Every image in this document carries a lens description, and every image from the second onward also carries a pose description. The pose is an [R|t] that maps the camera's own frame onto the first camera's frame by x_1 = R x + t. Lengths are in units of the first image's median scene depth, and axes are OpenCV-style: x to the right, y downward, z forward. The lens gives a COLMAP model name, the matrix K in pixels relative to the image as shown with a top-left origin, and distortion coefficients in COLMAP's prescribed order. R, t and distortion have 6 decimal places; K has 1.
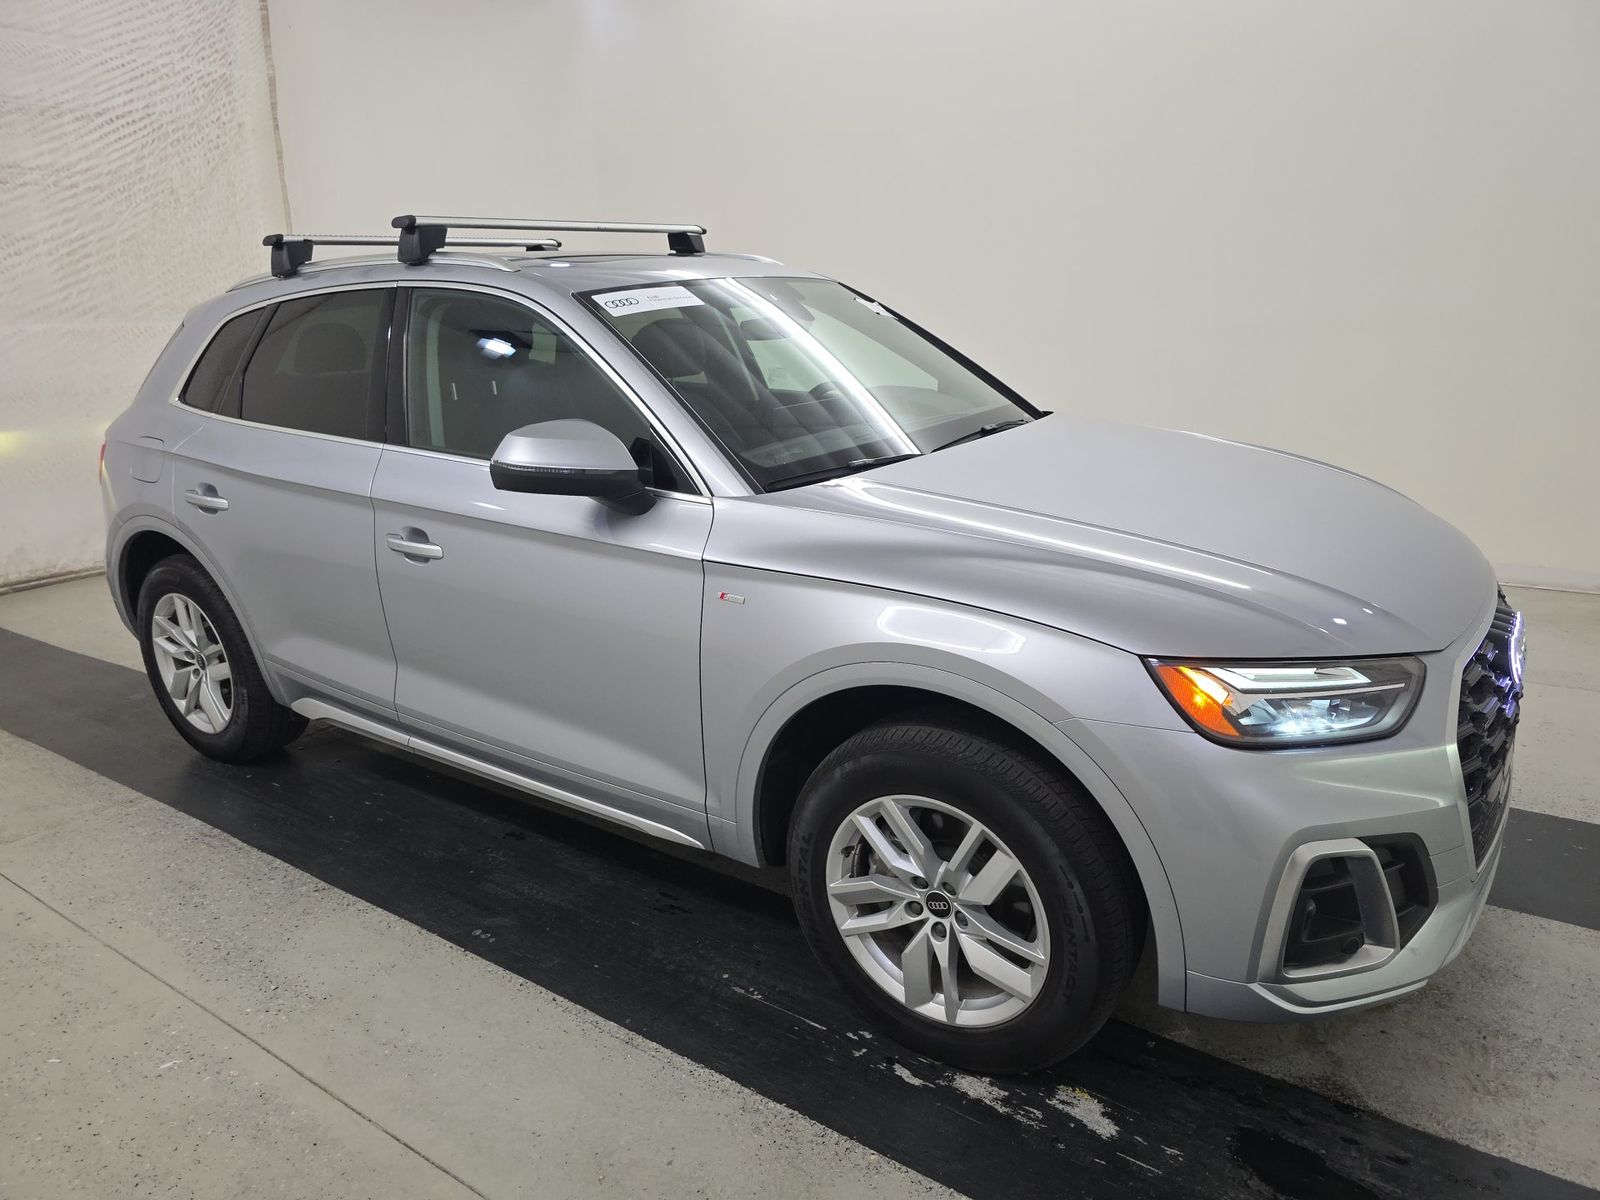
lens RADIAL K [[1107.2, 0, 809.1], [0, 1107.2, 607.8], [0, 0, 1]] dist [0.030023, -0.033541]
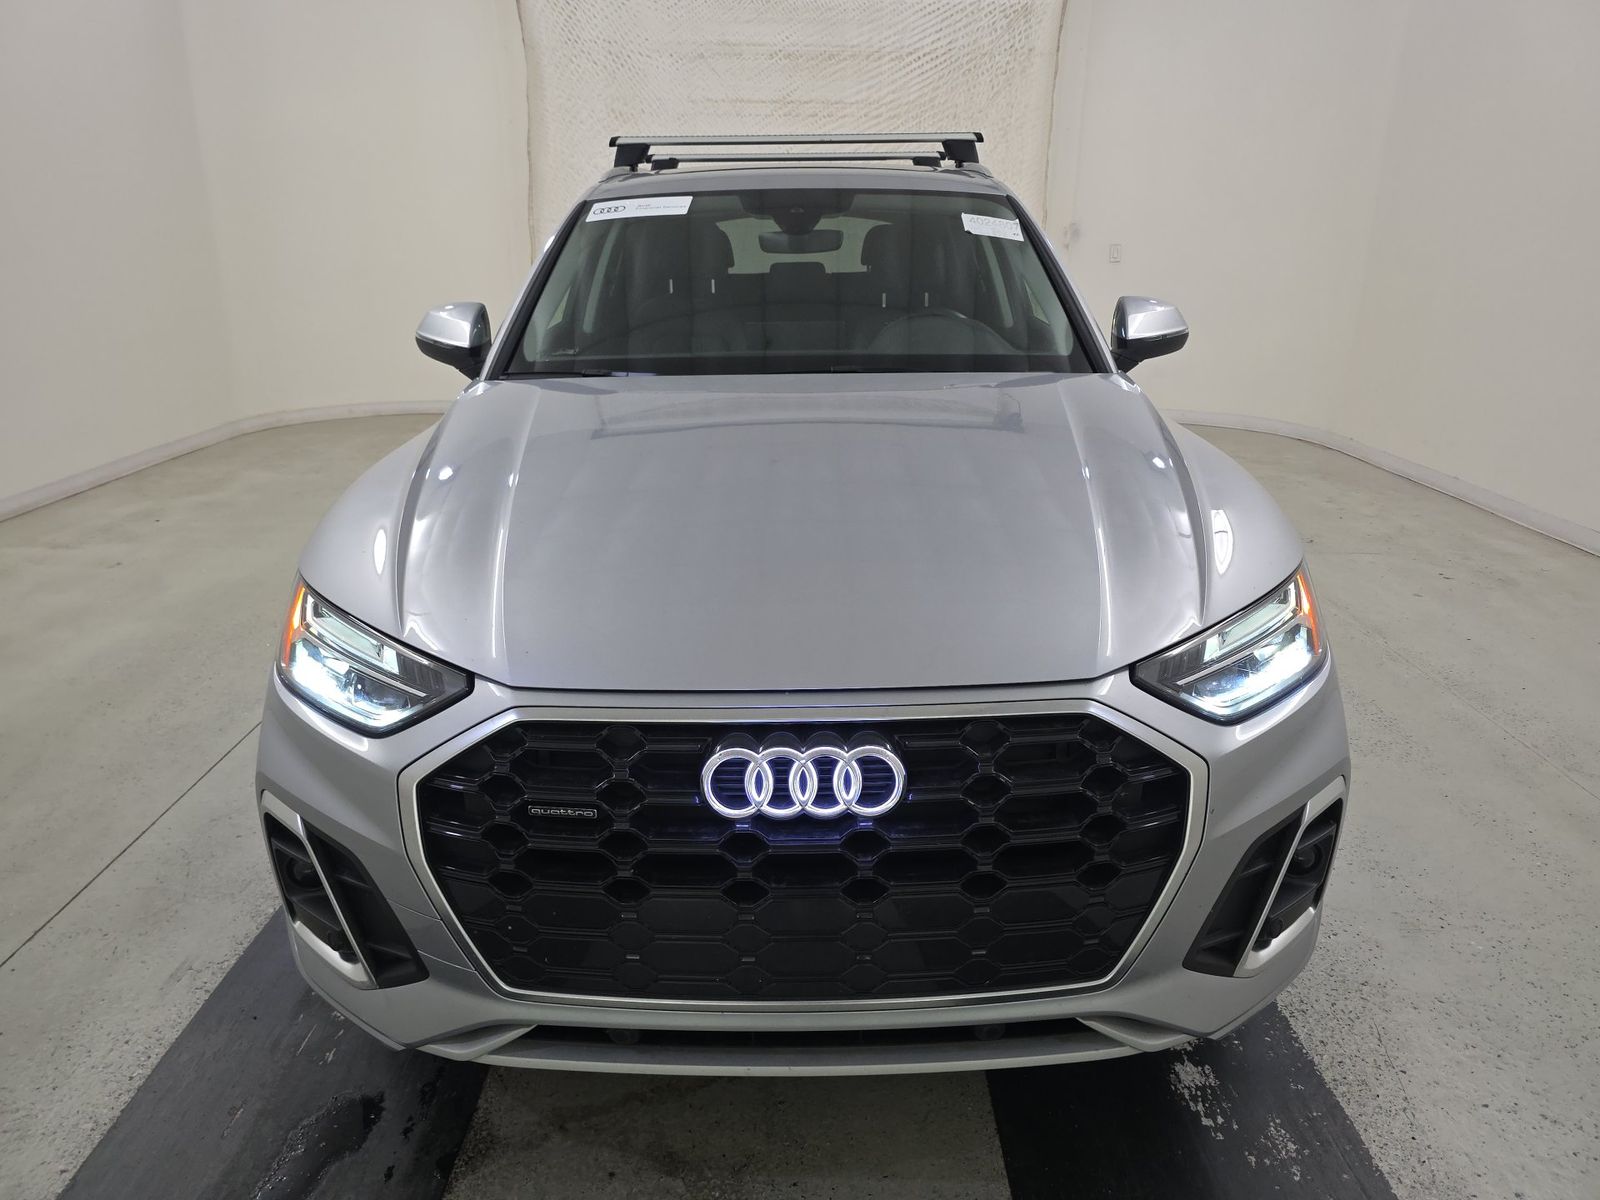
lens RADIAL K [[1107.2, 0, 809.6], [0, 1107.2, 588.4], [0, 0, 1]] dist [0.030023, -0.033541]
pose [[0.555001, 0.282411, -0.782443, 0.420993], [-0.240494, 0.954914, 0.174075, -0.069330], [0.796327, 0.091562, 0.597897, 0.236030]]
